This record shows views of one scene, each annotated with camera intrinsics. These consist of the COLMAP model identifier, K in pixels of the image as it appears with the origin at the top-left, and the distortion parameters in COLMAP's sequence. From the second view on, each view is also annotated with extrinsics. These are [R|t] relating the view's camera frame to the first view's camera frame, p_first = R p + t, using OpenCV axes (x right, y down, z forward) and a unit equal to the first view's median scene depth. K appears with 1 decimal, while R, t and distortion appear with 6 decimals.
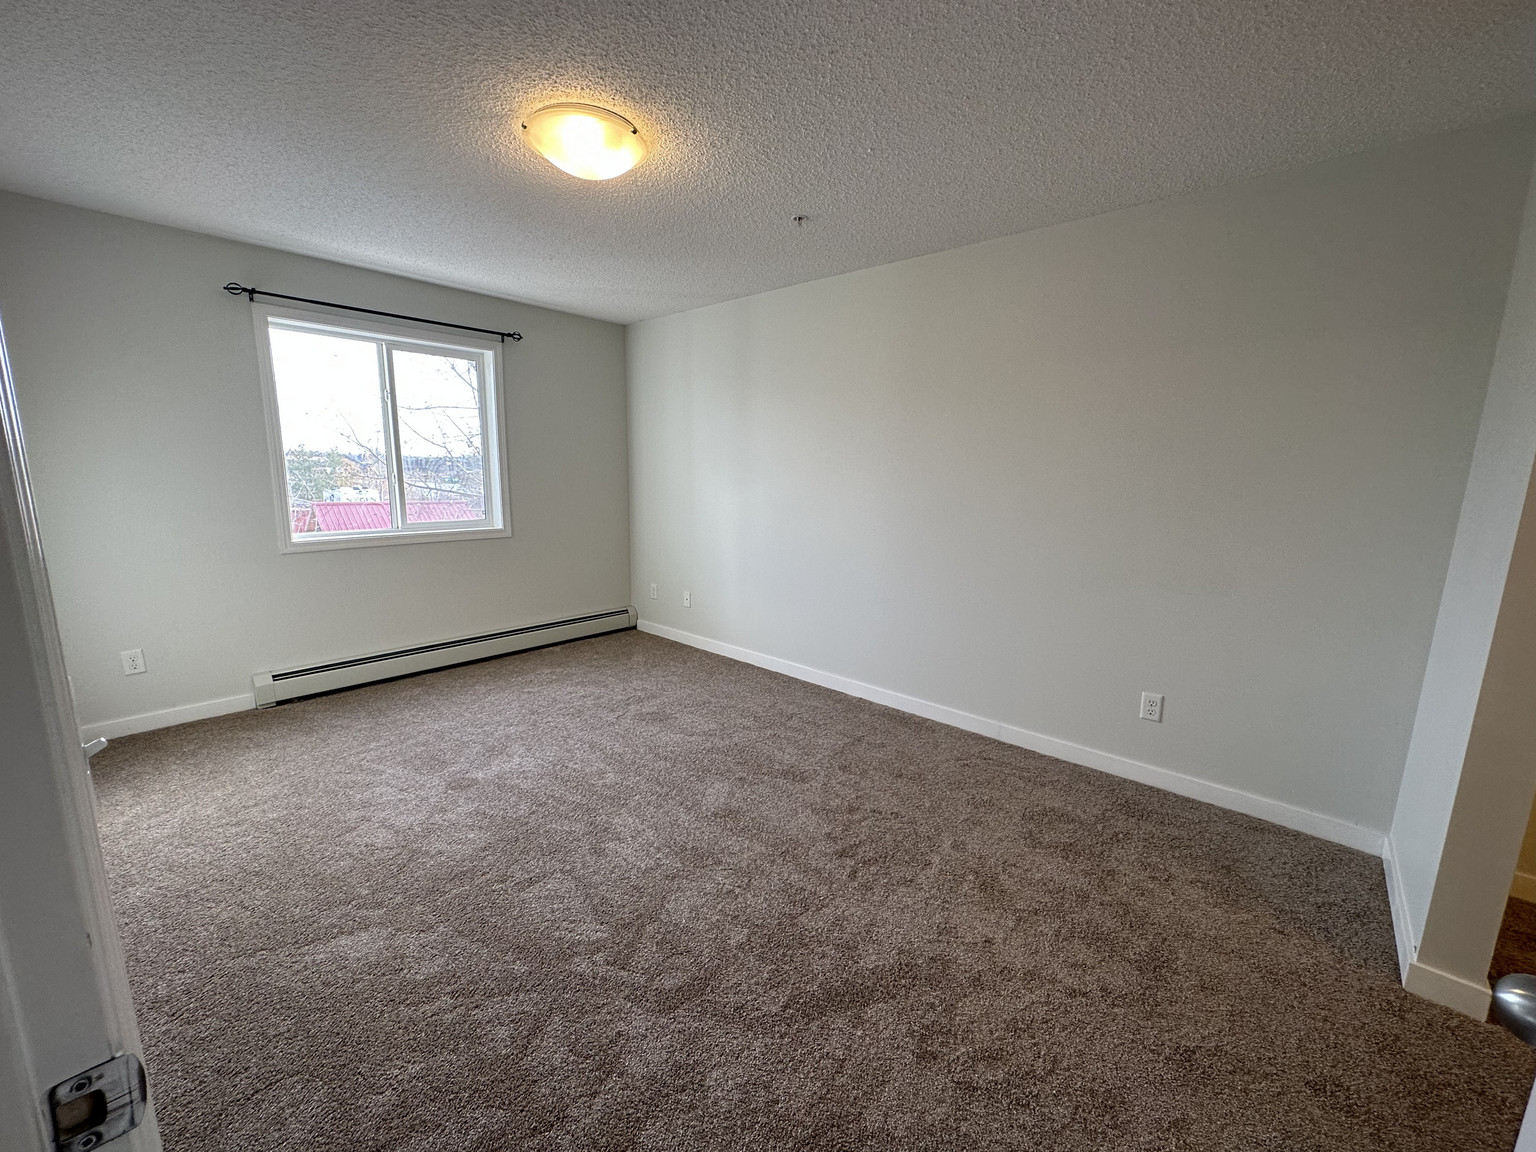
lens RADIAL K [[614.9, 0, 767.3], [0, 614.9, 576.0], [0, 0, 1]] dist [0.000699, -0.000073]
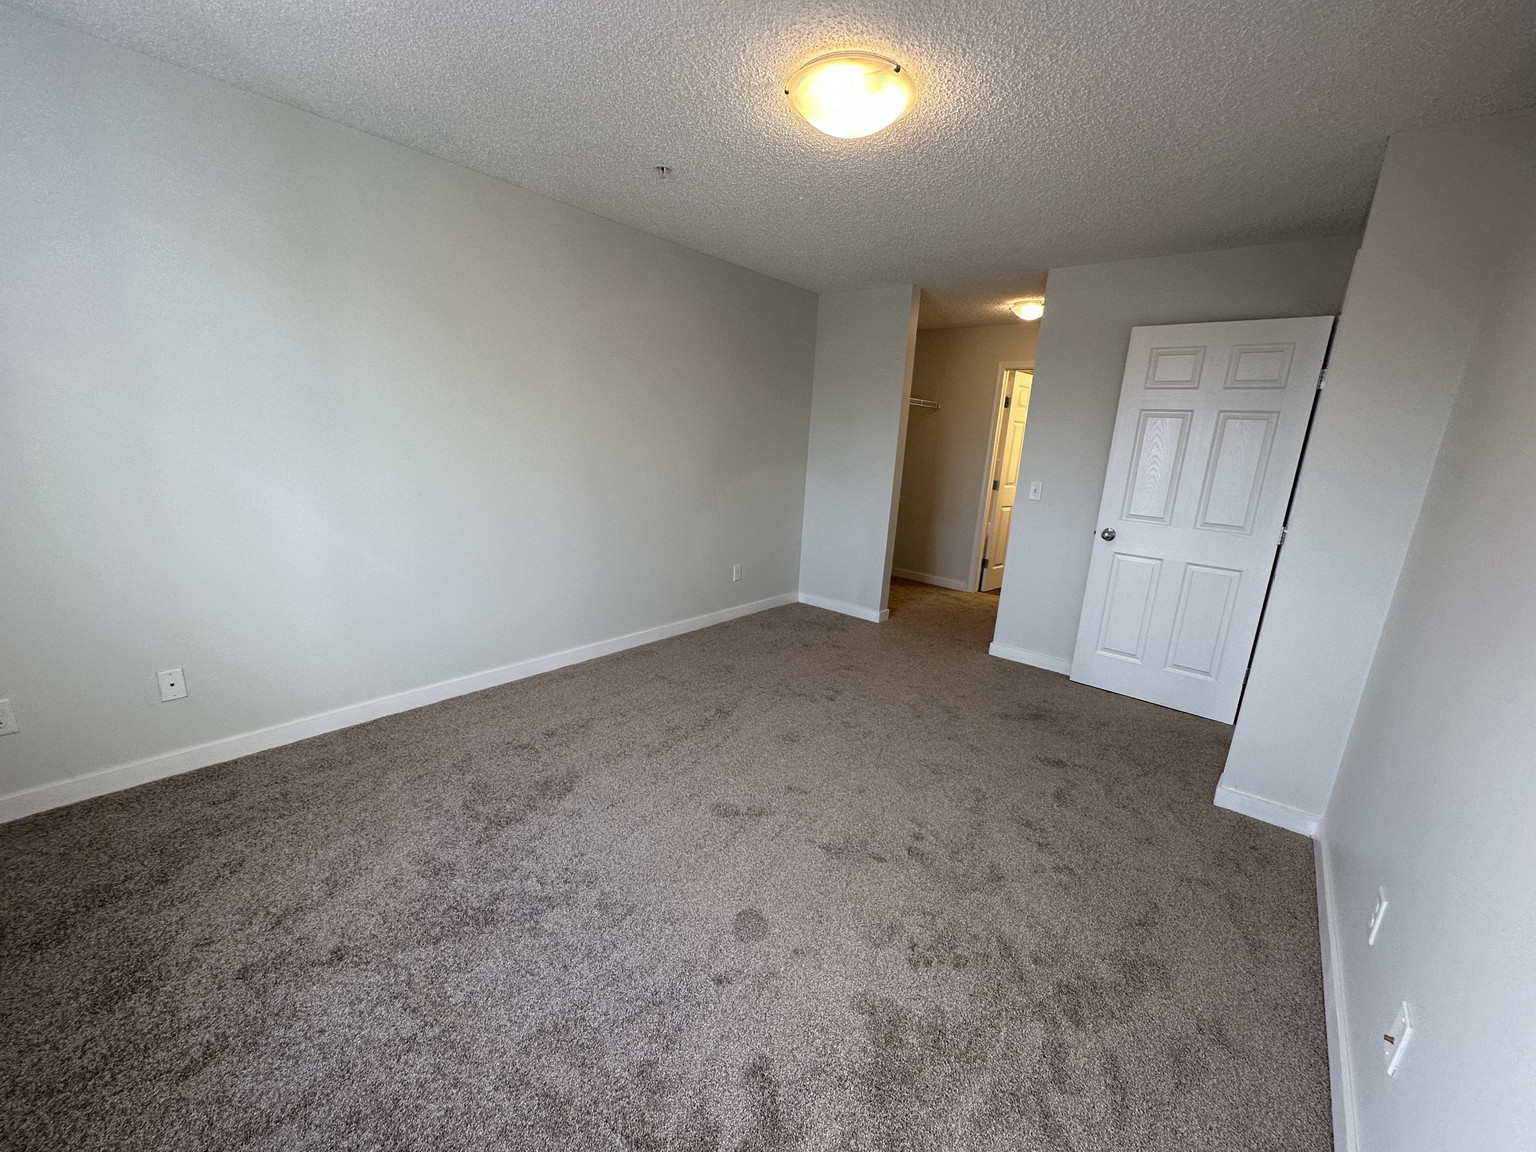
lens RADIAL K [[614.9, 0, 767.2], [0, 614.9, 577.9], [0, 0, 1]] dist [0.000699, -0.000073]
pose [[-0.029845, -0.246456, 0.968694, -0.749813], [0.120993, 0.961109, 0.248254, -0.135245], [-0.992205, 0.124614, 0.001135, 0.662161]]
